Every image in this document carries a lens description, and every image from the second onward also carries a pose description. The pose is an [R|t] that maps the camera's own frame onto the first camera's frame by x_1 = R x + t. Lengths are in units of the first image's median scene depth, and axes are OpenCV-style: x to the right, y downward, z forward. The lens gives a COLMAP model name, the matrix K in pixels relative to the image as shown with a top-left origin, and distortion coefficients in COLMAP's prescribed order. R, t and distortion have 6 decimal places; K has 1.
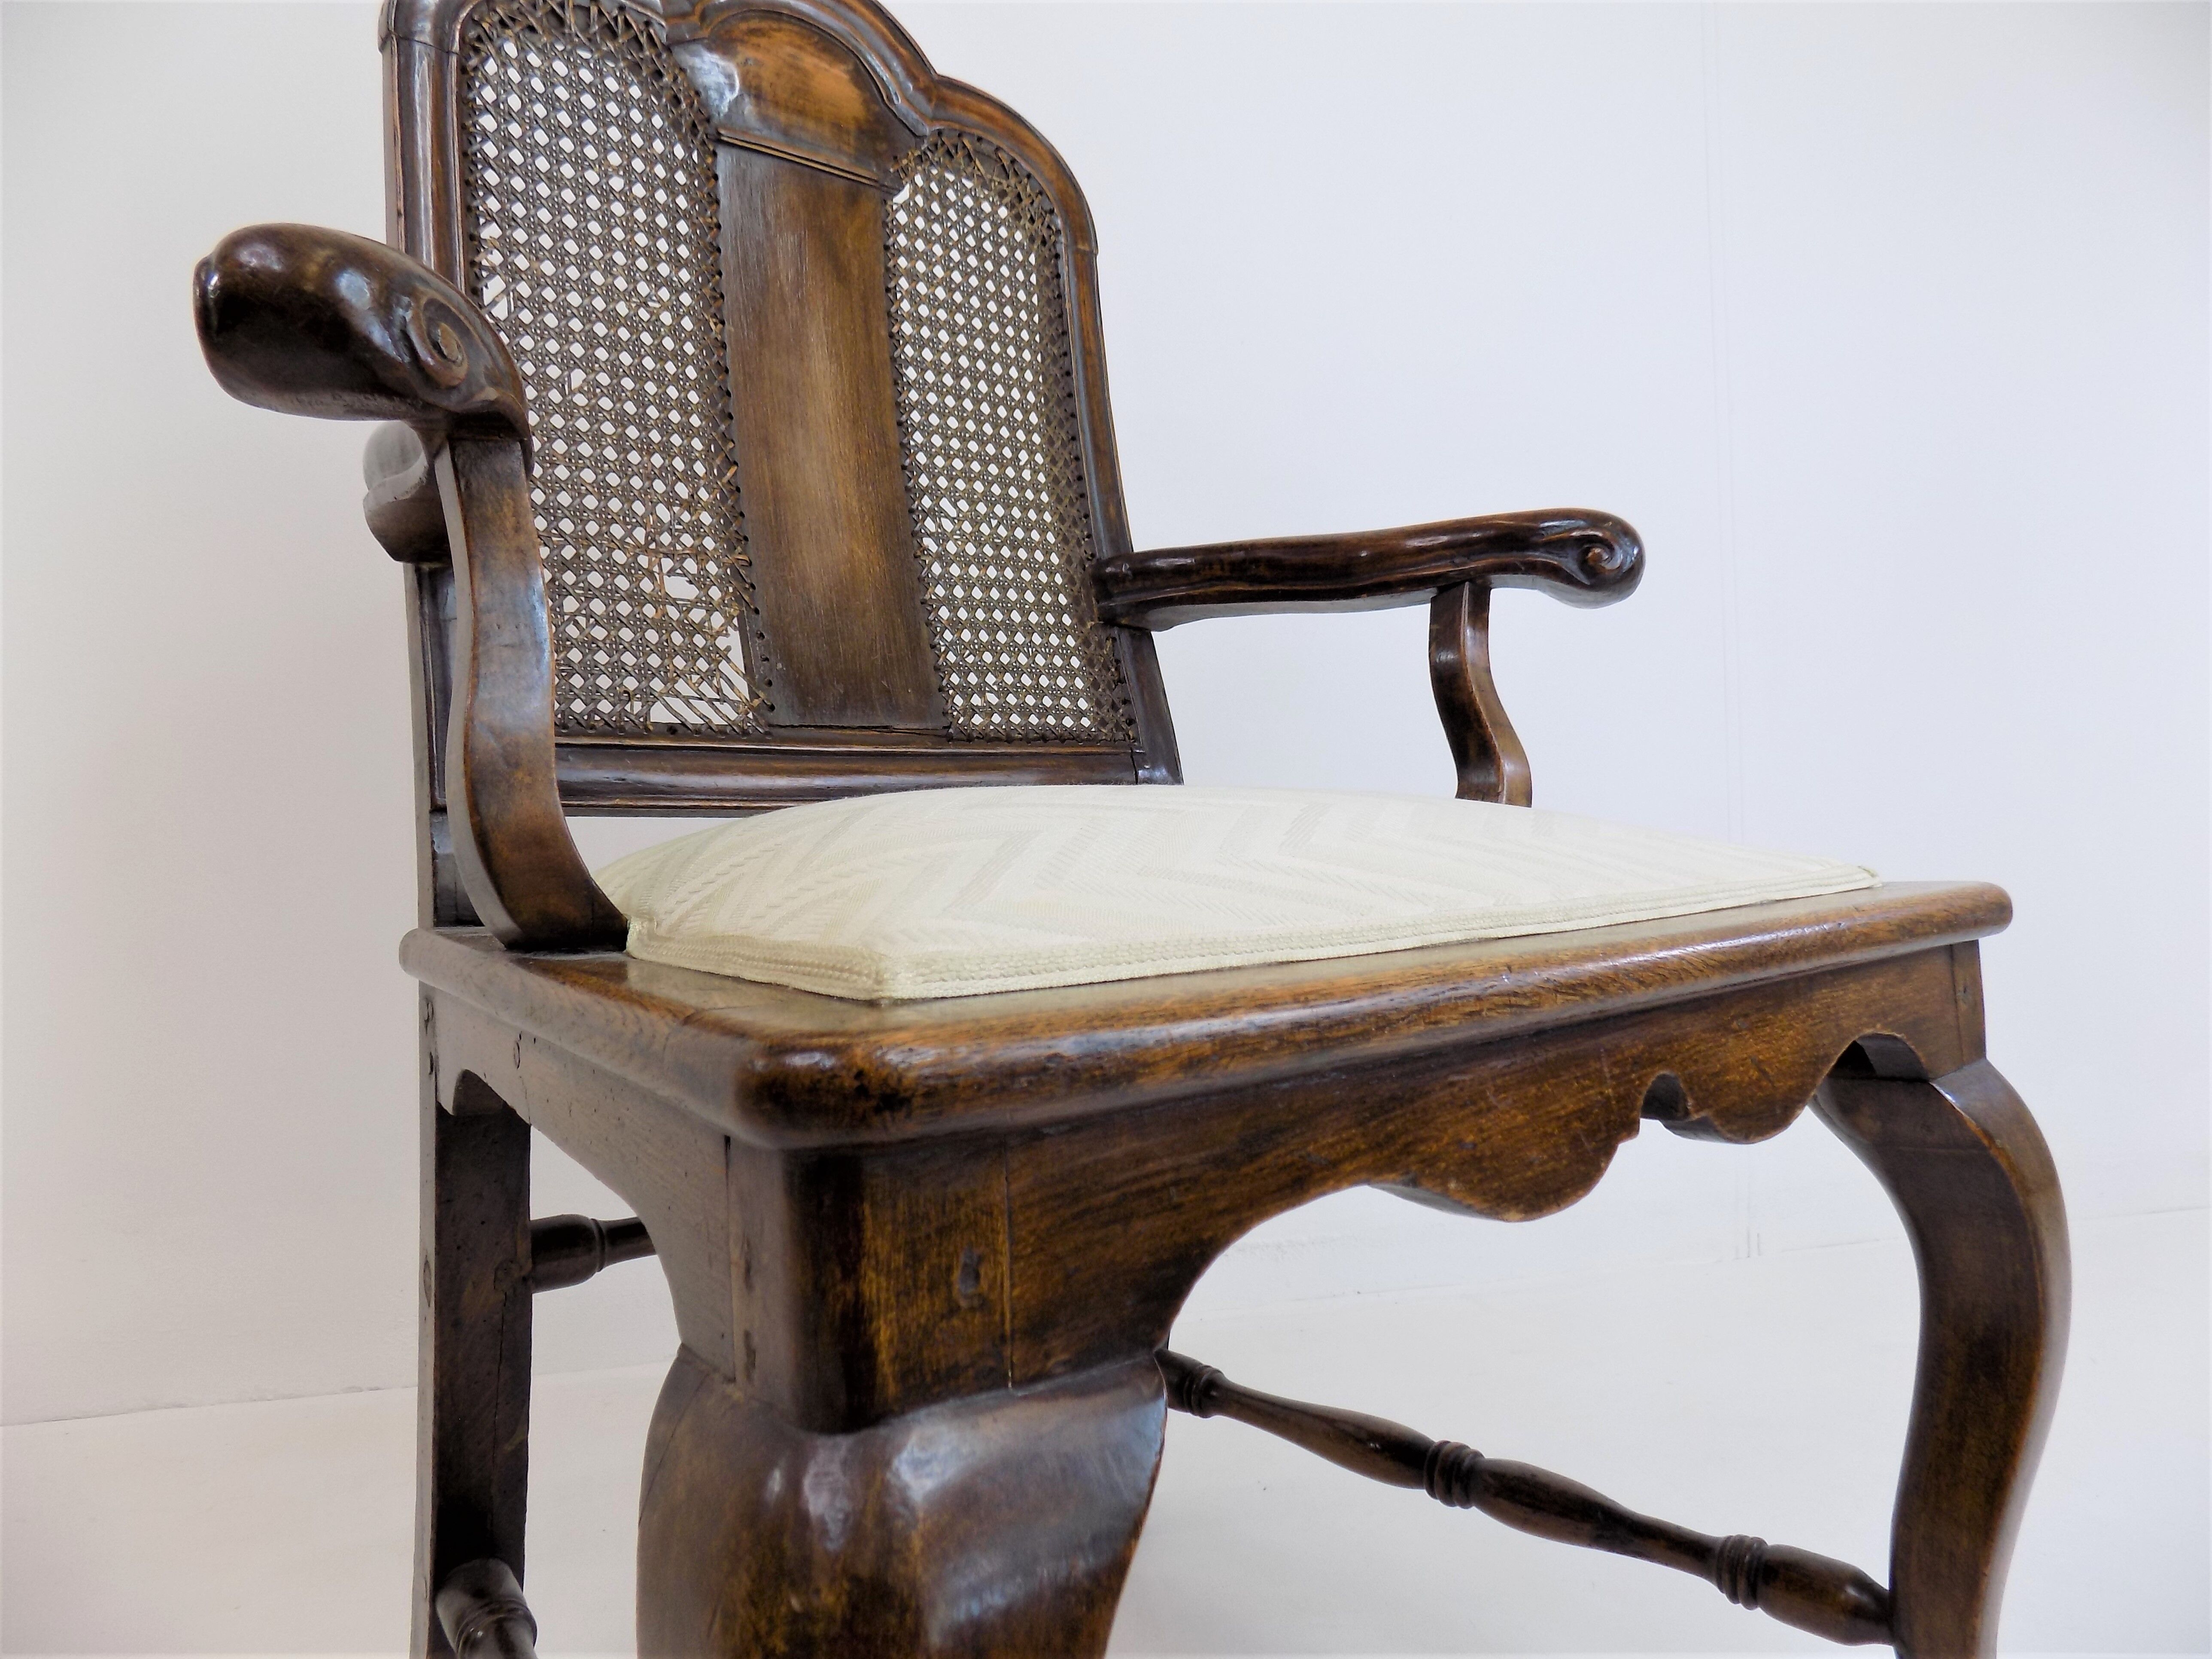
lens RADIAL K [[1486.1, 0, 1113.9], [0, 1486.1, 823.1], [0, 0, 1]] dist [-0.082077, 0.088171]
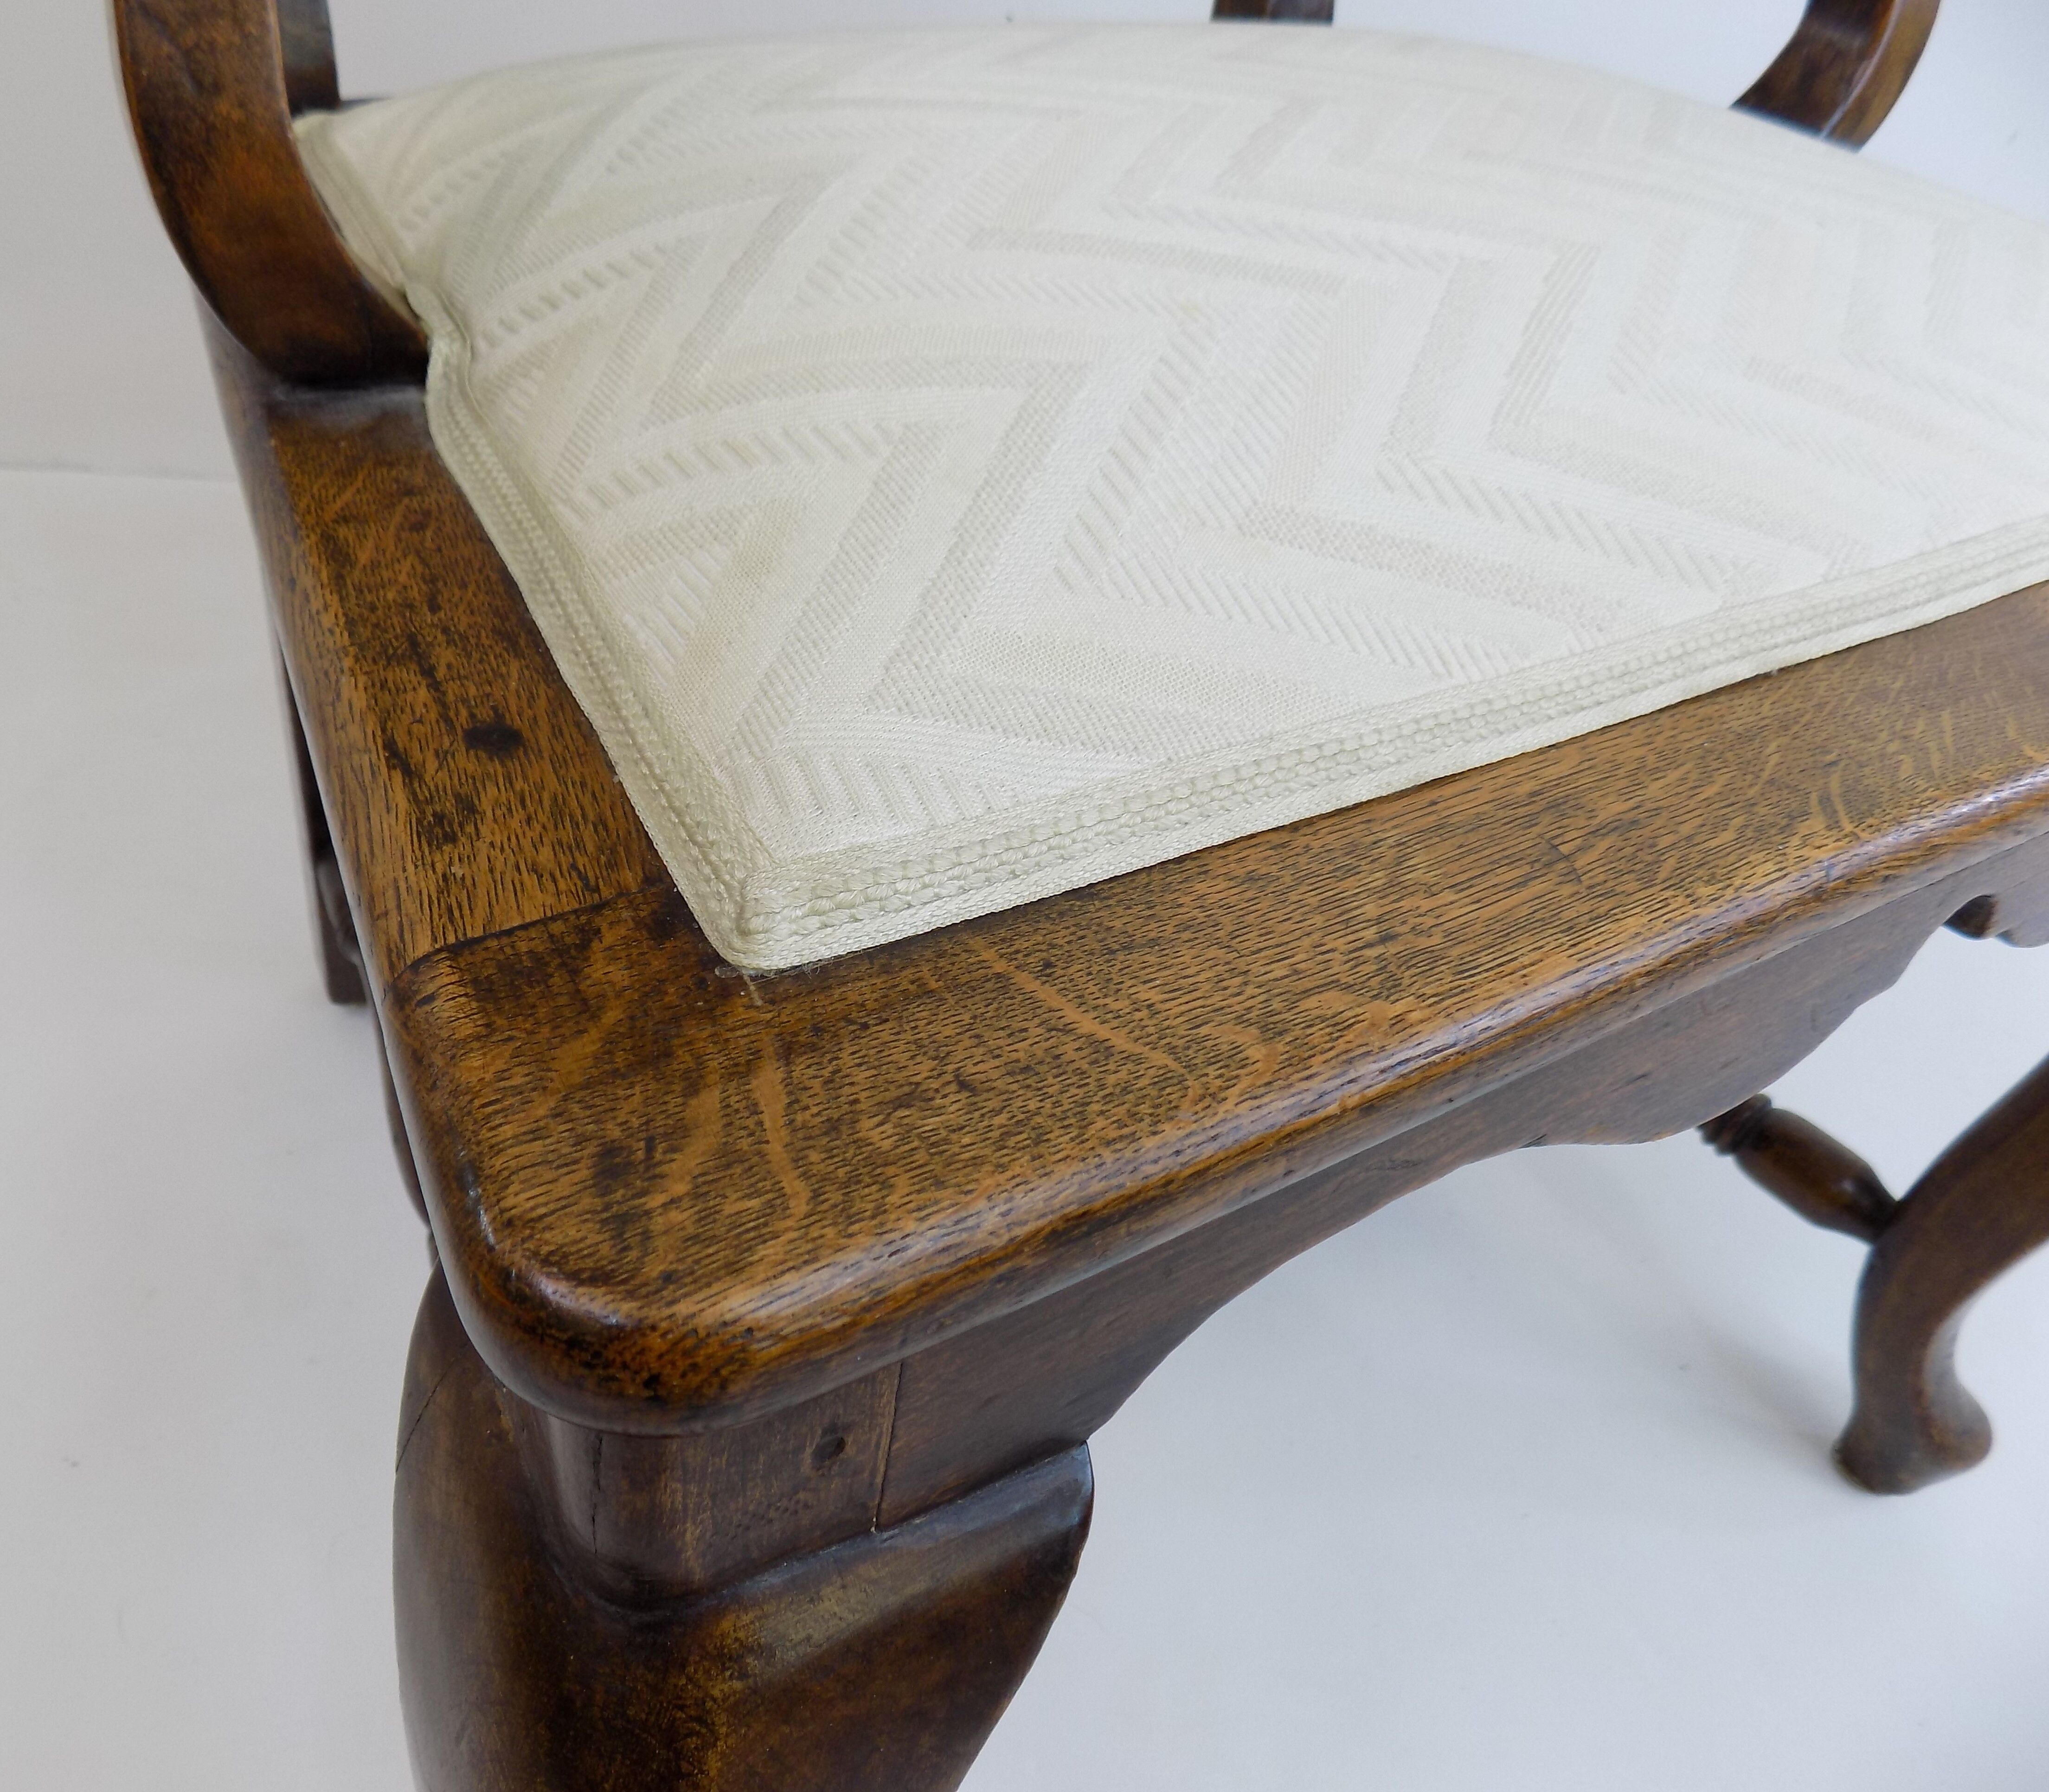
lens RADIAL K [[1591.7, 0, 859.4], [0, 1591.7, 884.9], [0, 0, 1]] dist [-0.025016, 0.001732]
pose [[0.978037, 0.191037, -0.083362, -0.027074], [-0.097928, 0.774212, 0.625305, -0.124178], [0.183996, -0.603407, 0.775916, 0.221950]]
